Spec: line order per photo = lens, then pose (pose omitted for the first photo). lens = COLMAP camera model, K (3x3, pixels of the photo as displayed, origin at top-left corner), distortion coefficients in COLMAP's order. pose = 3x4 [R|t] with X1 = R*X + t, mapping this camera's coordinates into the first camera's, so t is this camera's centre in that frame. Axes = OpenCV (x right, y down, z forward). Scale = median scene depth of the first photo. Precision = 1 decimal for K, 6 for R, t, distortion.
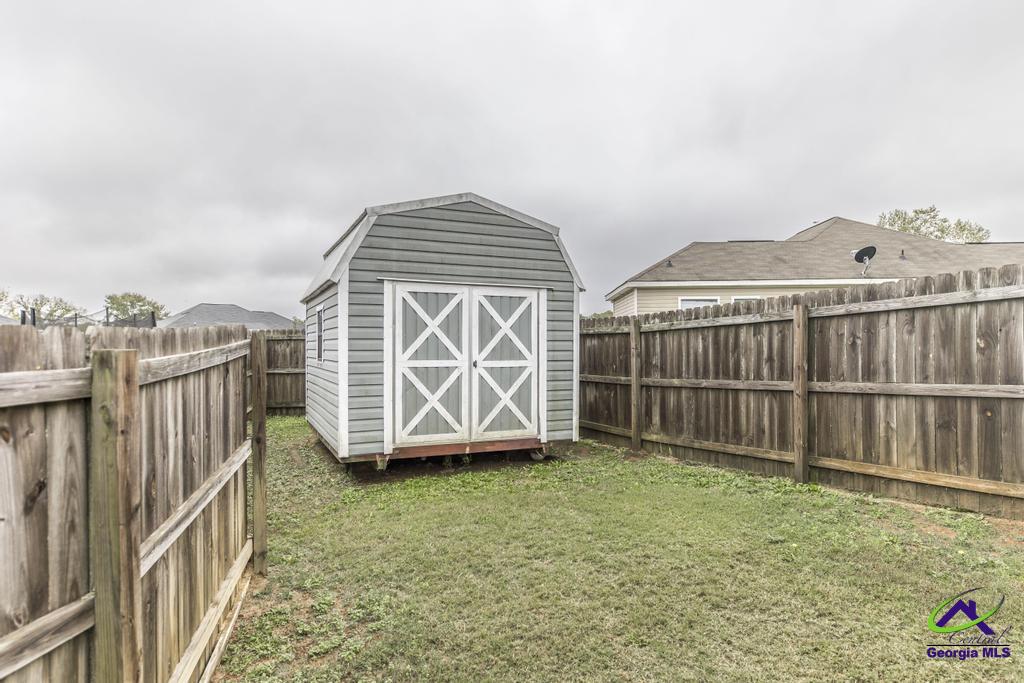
lens RADIAL K [[602.4, 0, 512.0], [0, 602.4, 341.5], [0, 0, 1]] dist [0.001303, 0.000199]
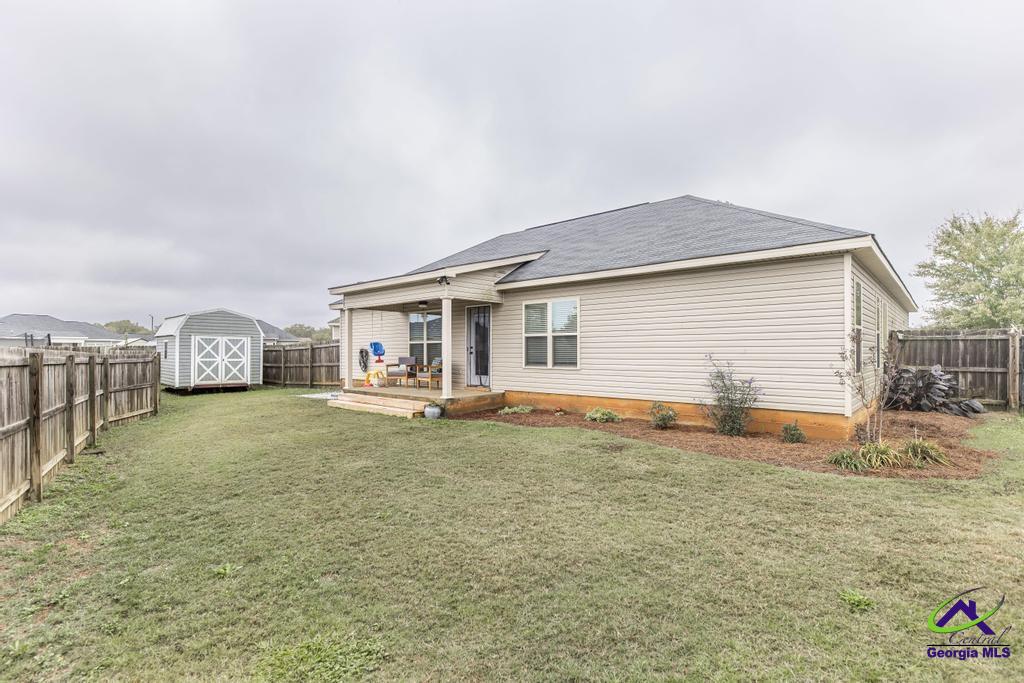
lens RADIAL K [[485.1, 0, 510.2], [0, 485.1, 347.0], [0, 0, 1]] dist [-0.000545, -0.000077]
pose [[0.936254, 0.009071, 0.351208, 0.492122], [-0.008337, 0.999959, -0.003600, -0.038243], [-0.351226, 0.000443, 0.936291, -2.112822]]
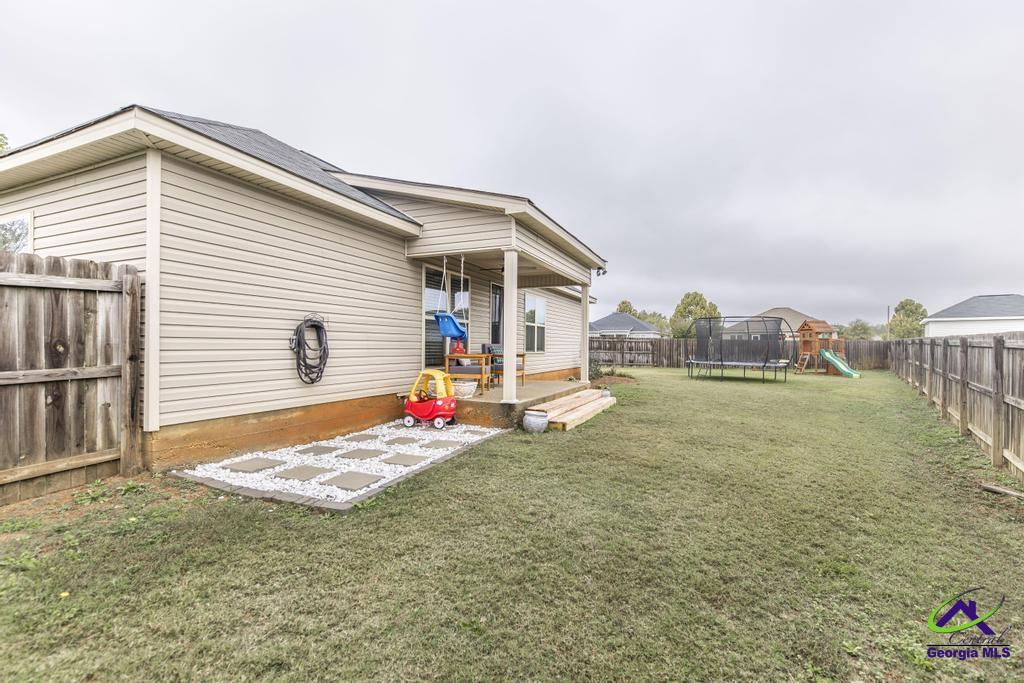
lens RADIAL K [[468.4, 0, 508.6], [0, 468.4, 347.0], [0, 0, 1]] dist [0.012240, -0.000007]
pose [[-0.623842, 0.010913, 0.781474, -0.191742], [-0.000483, 0.999897, -0.014349, 0.026515], [-0.781550, -0.009329, -0.623773, 0.528058]]
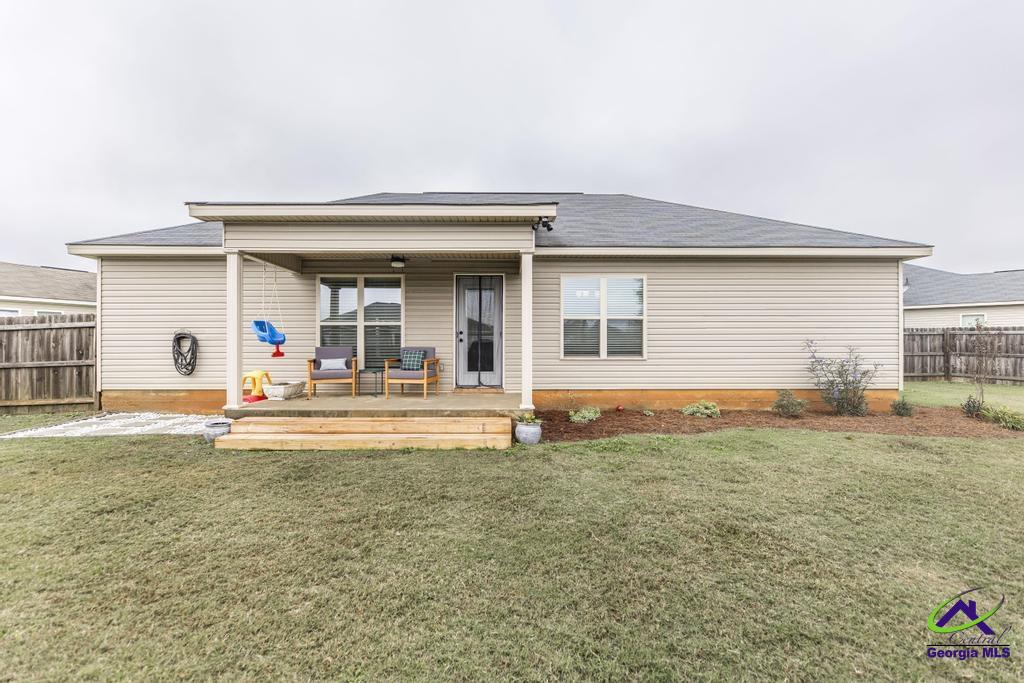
lens RADIAL K [[418.1, 0, 507.9], [0, 418.1, 345.0], [0, 0, 1]] dist [-0.000671, 0.000014]
pose [[0.458149, 0.010033, 0.888819, 0.065352], [-0.010145, 0.999930, -0.006058, -0.003253], [-0.888817, -0.006242, 0.458219, -0.961069]]
